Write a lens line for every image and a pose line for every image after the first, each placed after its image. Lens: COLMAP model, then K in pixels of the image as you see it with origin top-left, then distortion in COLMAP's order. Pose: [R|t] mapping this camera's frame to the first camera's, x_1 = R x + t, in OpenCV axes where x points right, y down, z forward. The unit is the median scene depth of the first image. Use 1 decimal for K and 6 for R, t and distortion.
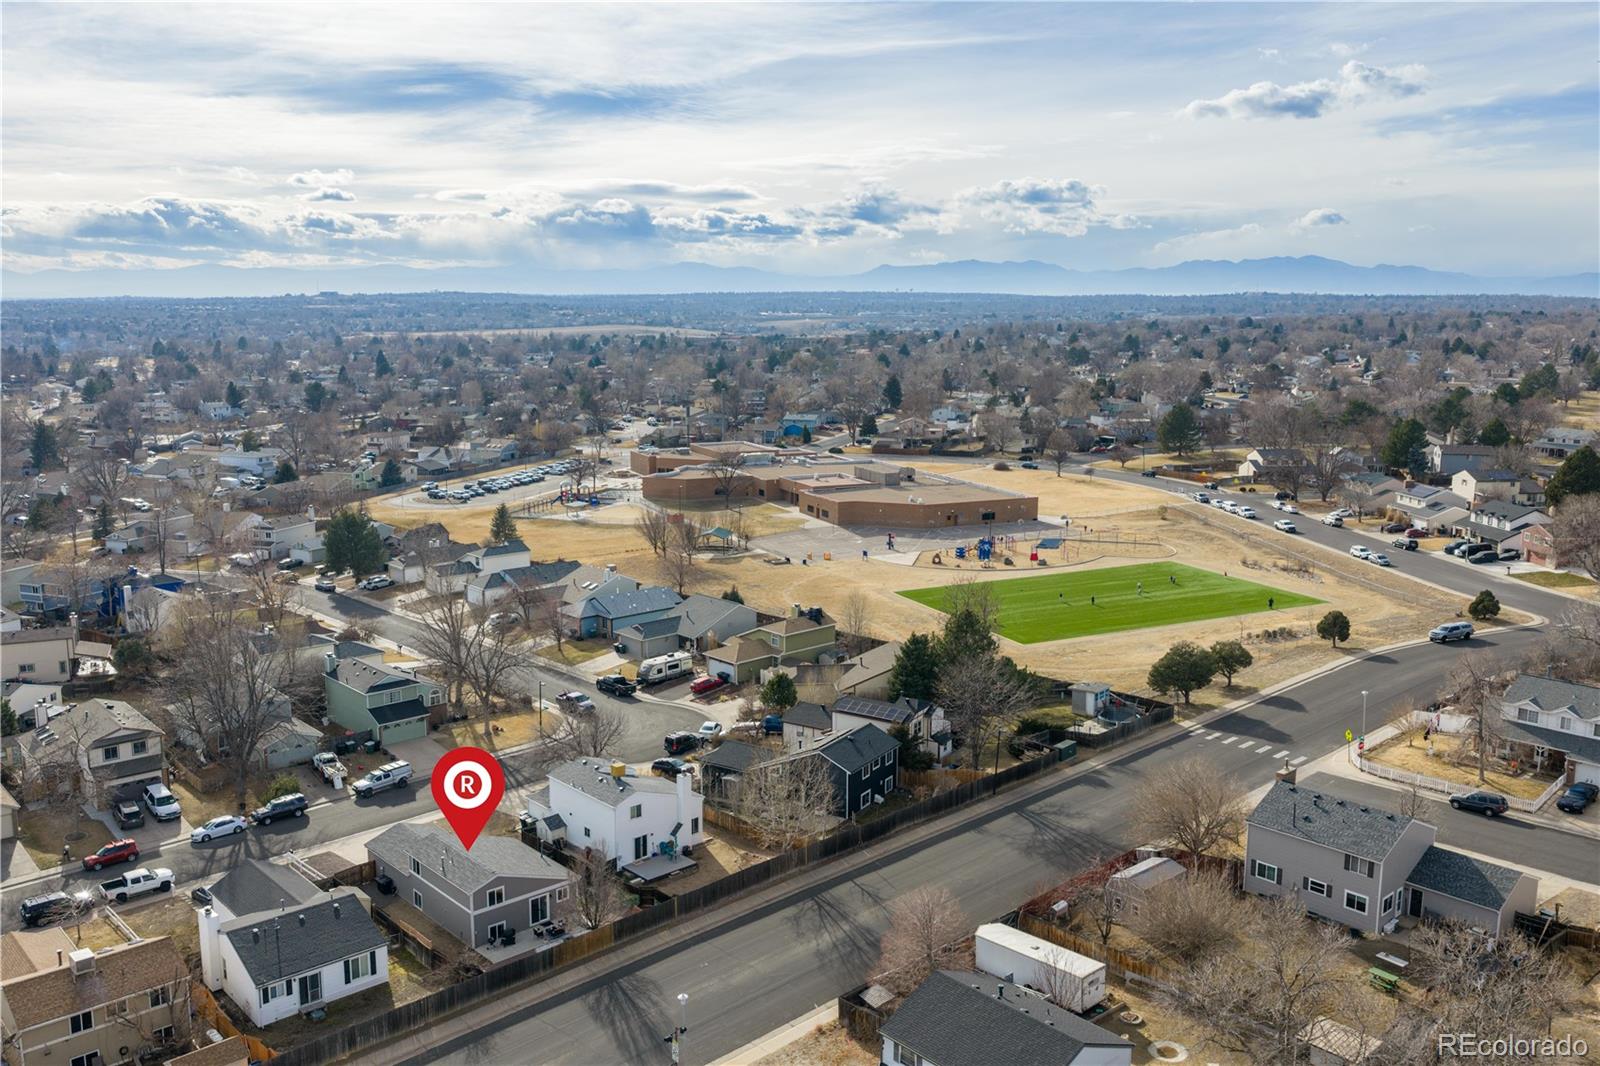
lens RADIAL K [[1320.8, 0, 804.3], [0, 1320.8, 560.7], [0, 0, 1]] dist [0.052410, -0.100202]
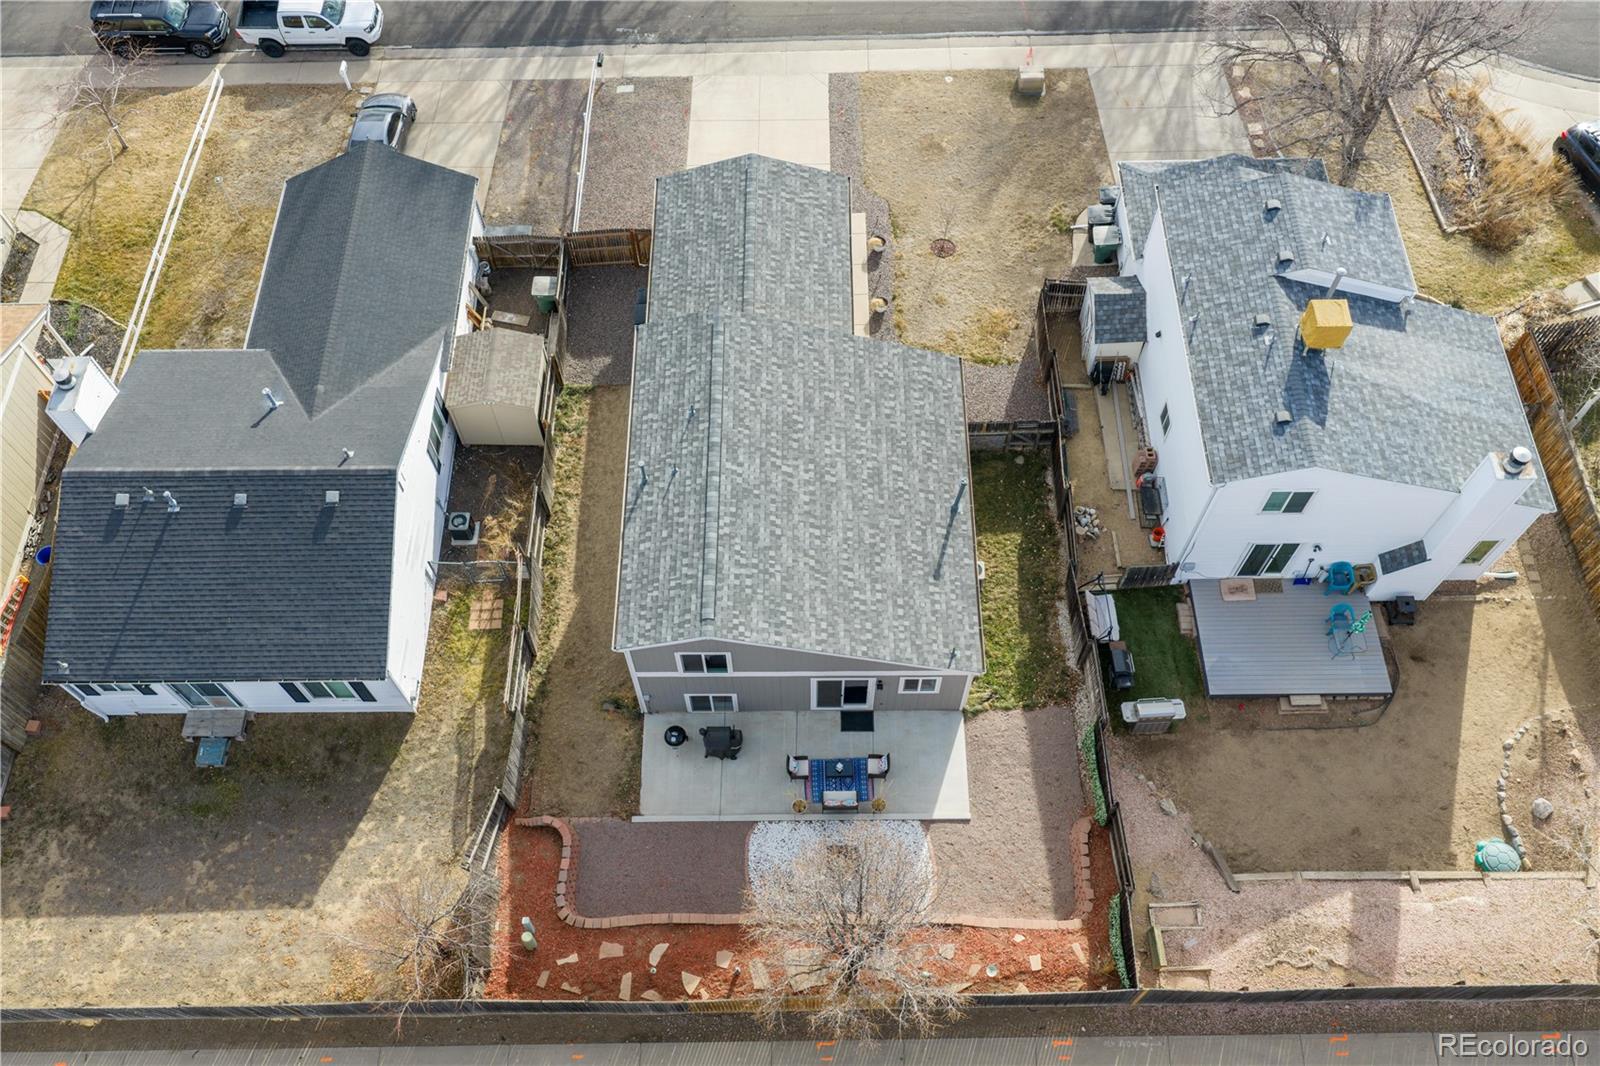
lens RADIAL K [[1320.8, 0, 804.3], [0, 1320.8, 560.7], [0, 0, 1]] dist [0.052410, -0.100202]
pose [[0.743116, 0.582232, -0.329826, -0.085786], [-0.119065, 0.600075, 0.791033, -0.032205], [0.658485, -0.548559, 0.515249, 0.645703]]
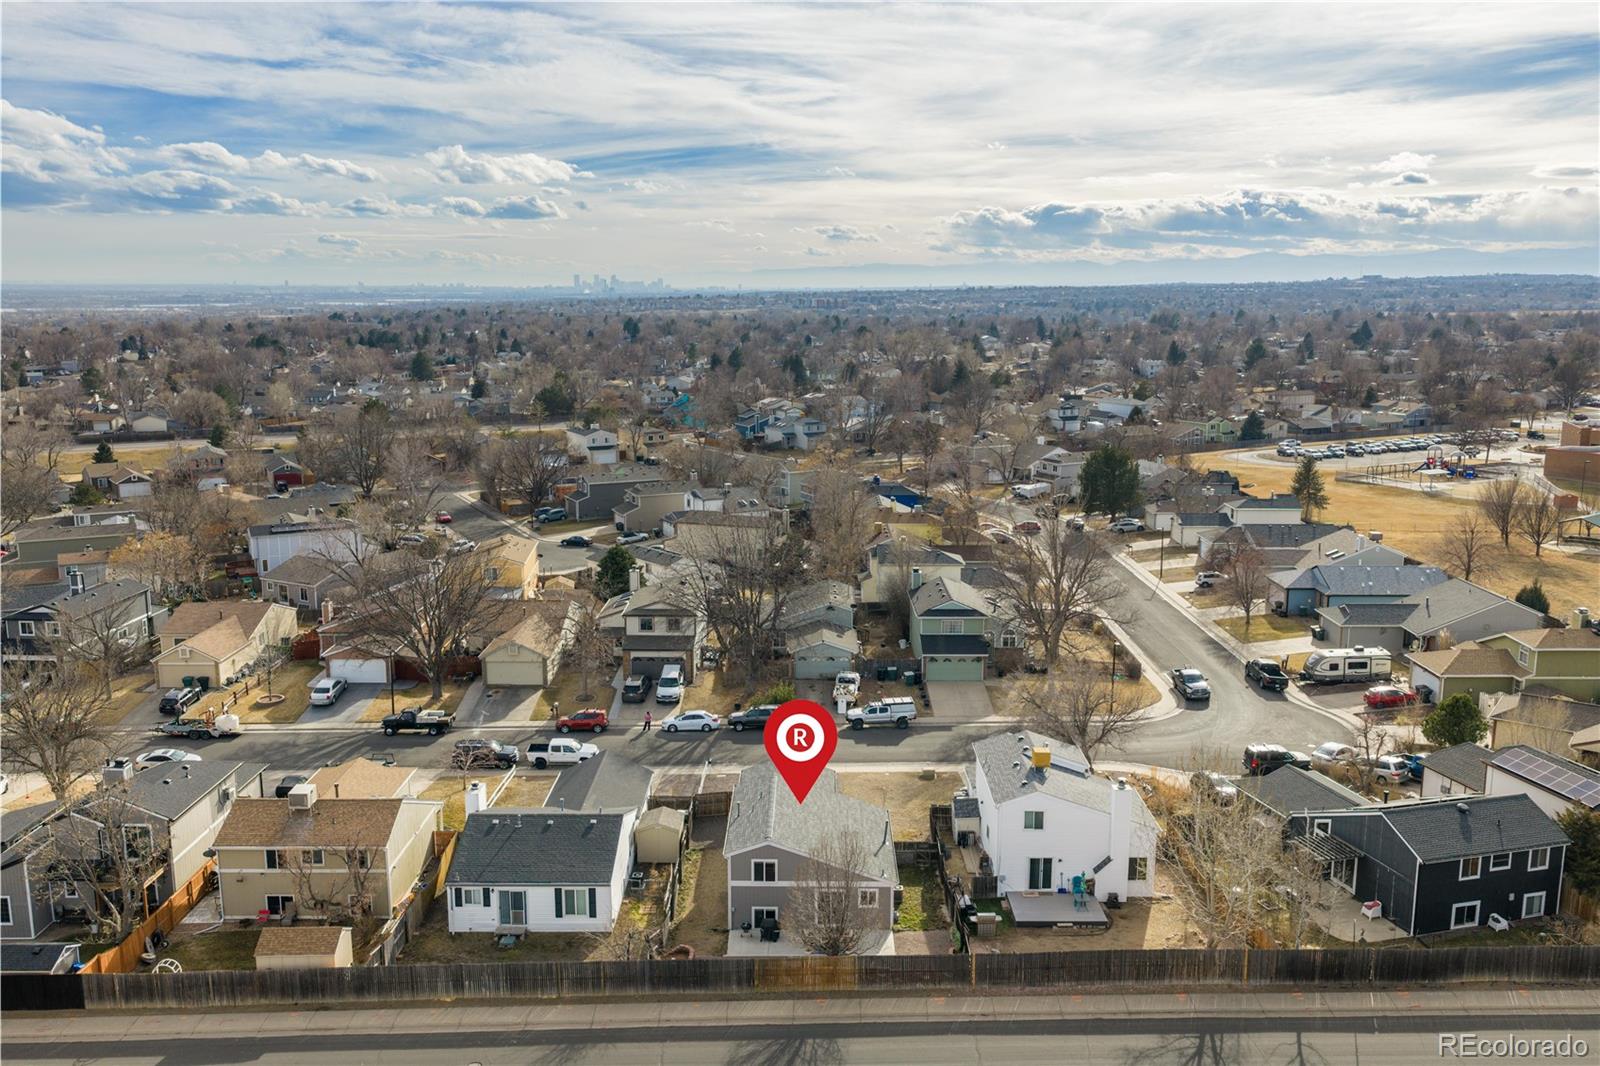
lens RADIAL K [[1320.8, 0, 804.3], [0, 1320.8, 560.7], [0, 0, 1]] dist [0.052410, -0.100202]
pose [[0.737184, 0.133944, -0.662283, 0.189251], [-0.128032, 0.990088, 0.057730, 0.027688], [0.663452, 0.042236, 0.747026, 0.345368]]
